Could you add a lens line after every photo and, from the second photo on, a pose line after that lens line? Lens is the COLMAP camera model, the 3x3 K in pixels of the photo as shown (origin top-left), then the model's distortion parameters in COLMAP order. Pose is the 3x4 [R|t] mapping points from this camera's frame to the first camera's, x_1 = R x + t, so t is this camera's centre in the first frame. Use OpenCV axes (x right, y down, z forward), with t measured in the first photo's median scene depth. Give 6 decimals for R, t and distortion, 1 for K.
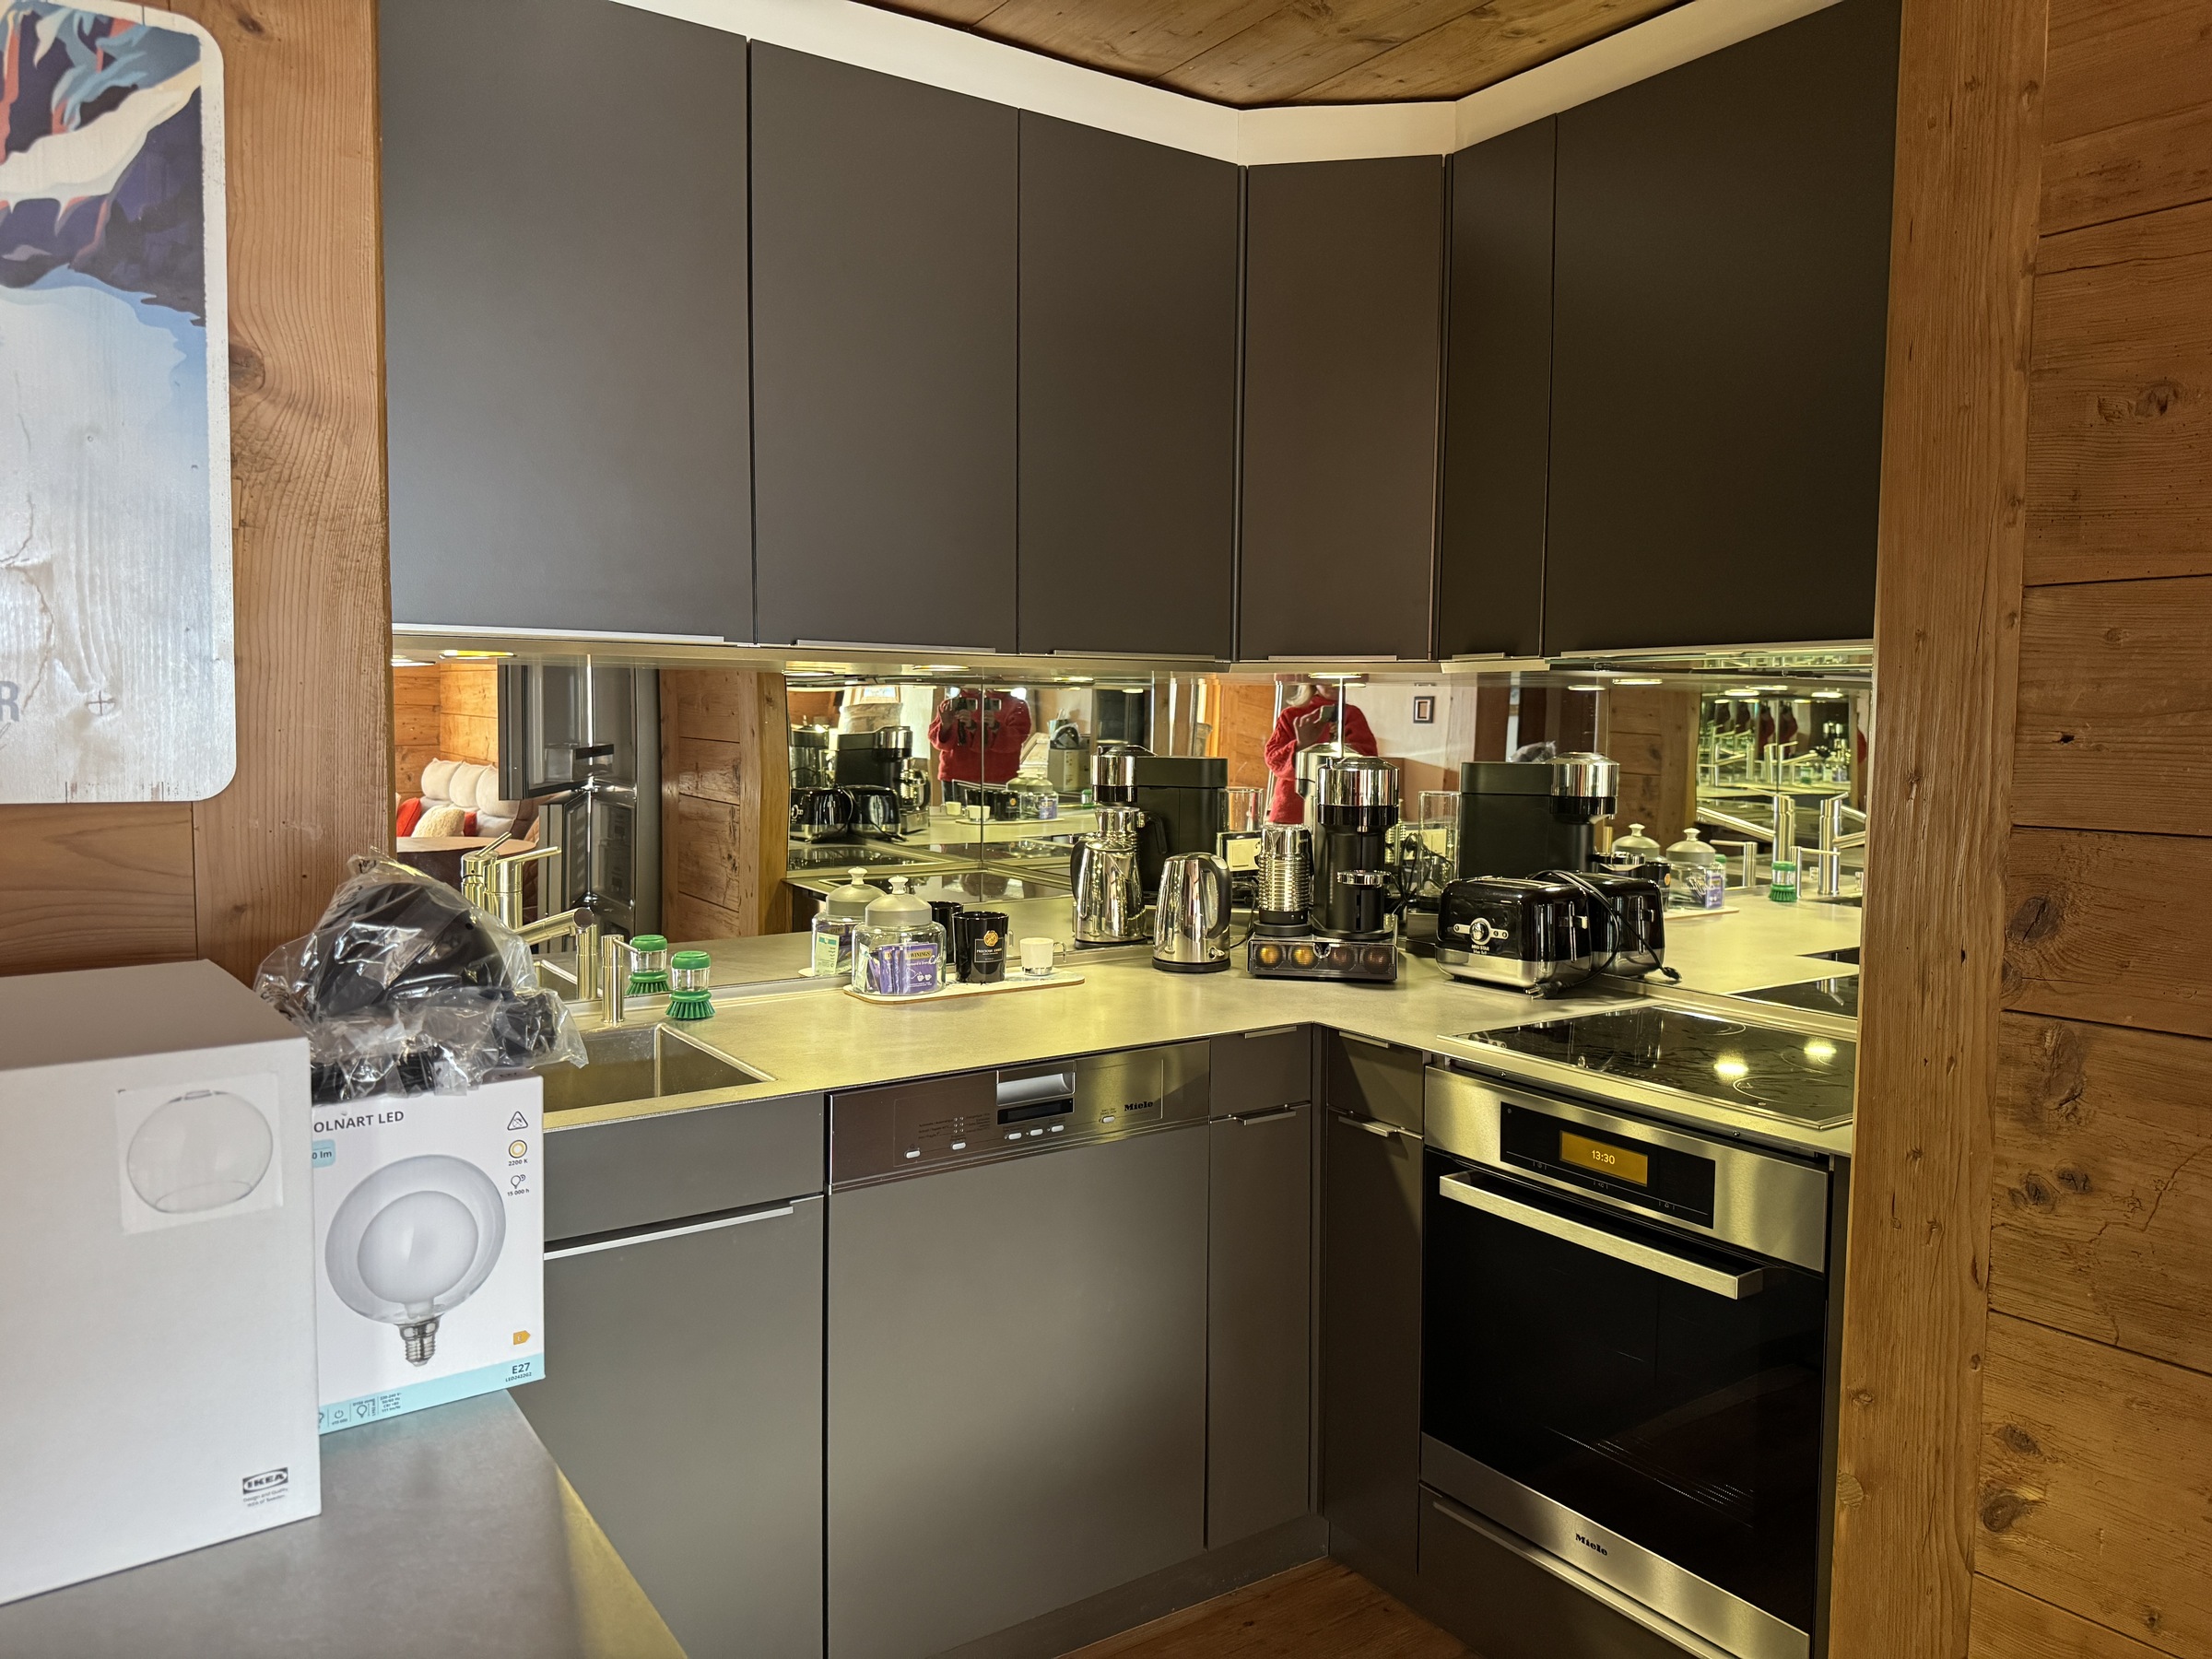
lens RADIAL K [[1551.2, 0, 1106.0], [0, 1551.2, 829.5], [0, 0, 1]] dist [0.074926, 0.000295]
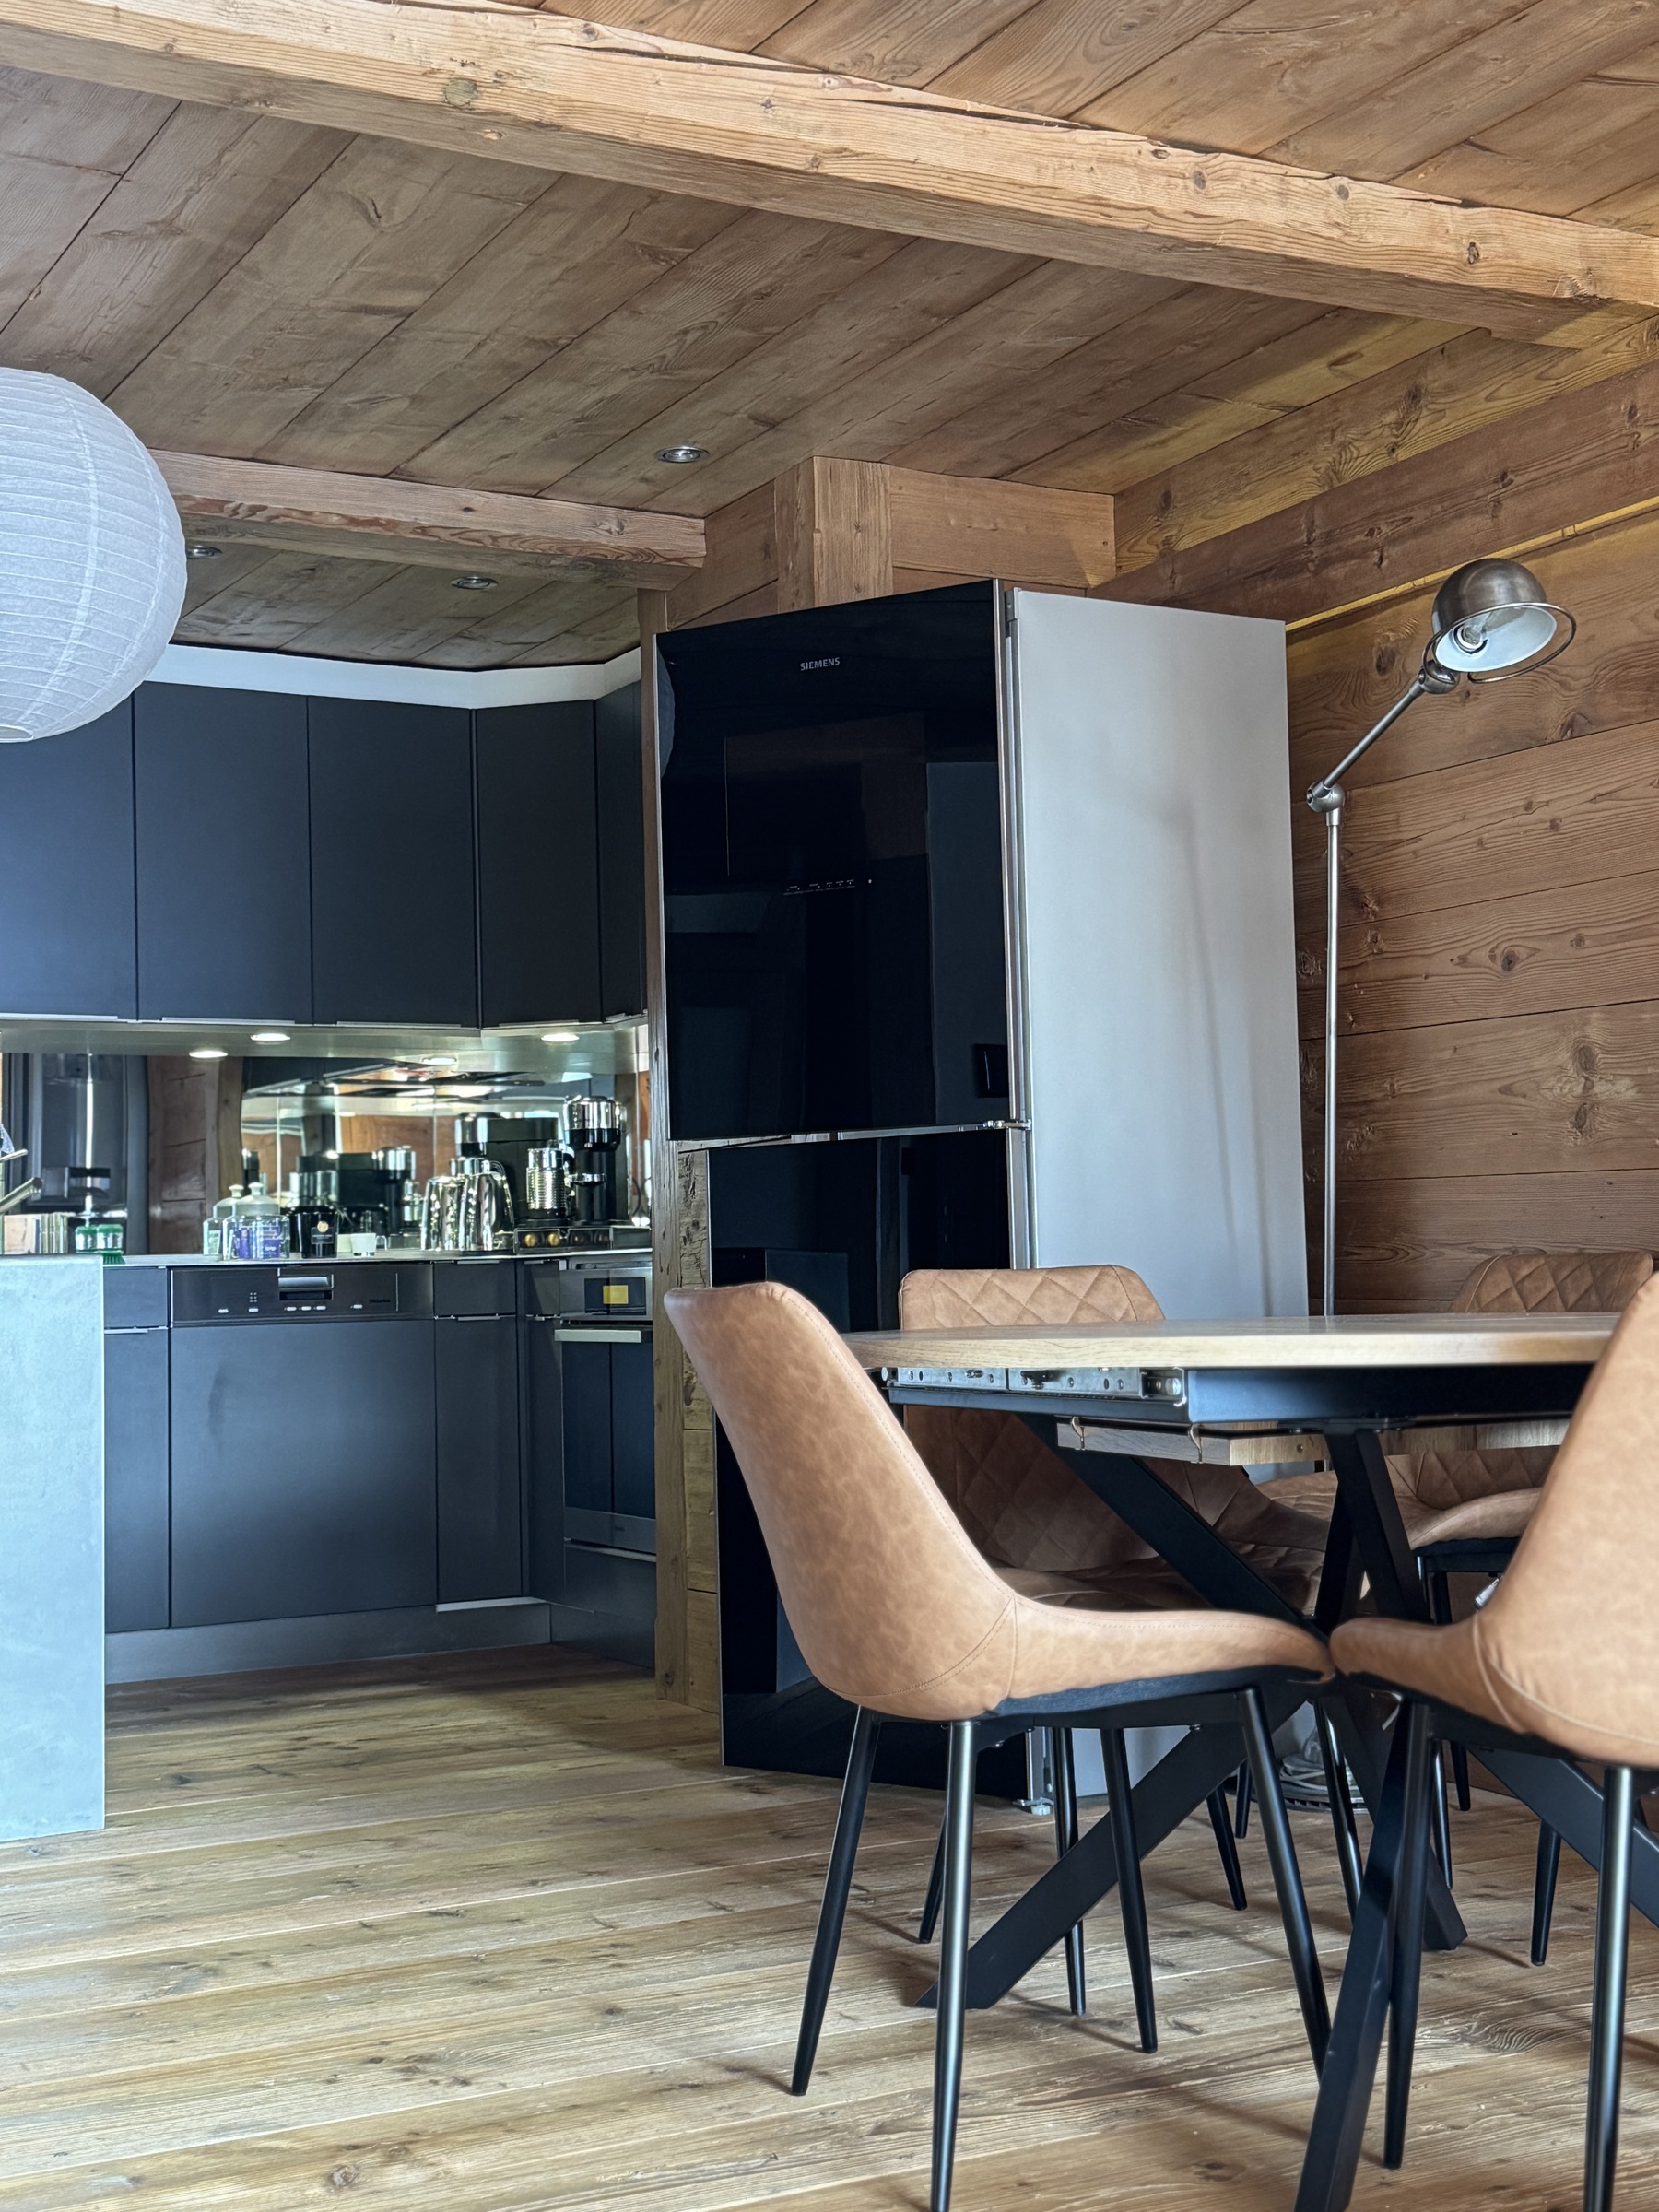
lens RADIAL K [[2865.1, 0, 845.2], [0, 2865.1, 1134.4], [0, 0, 1]] dist [0.211465, -0.484519]
pose [[0.994759, -0.036692, -0.095441, 0.628011], [0.024572, 0.991828, -0.125191, 0.313712], [0.099254, 0.122190, 0.987531, -1.512307]]
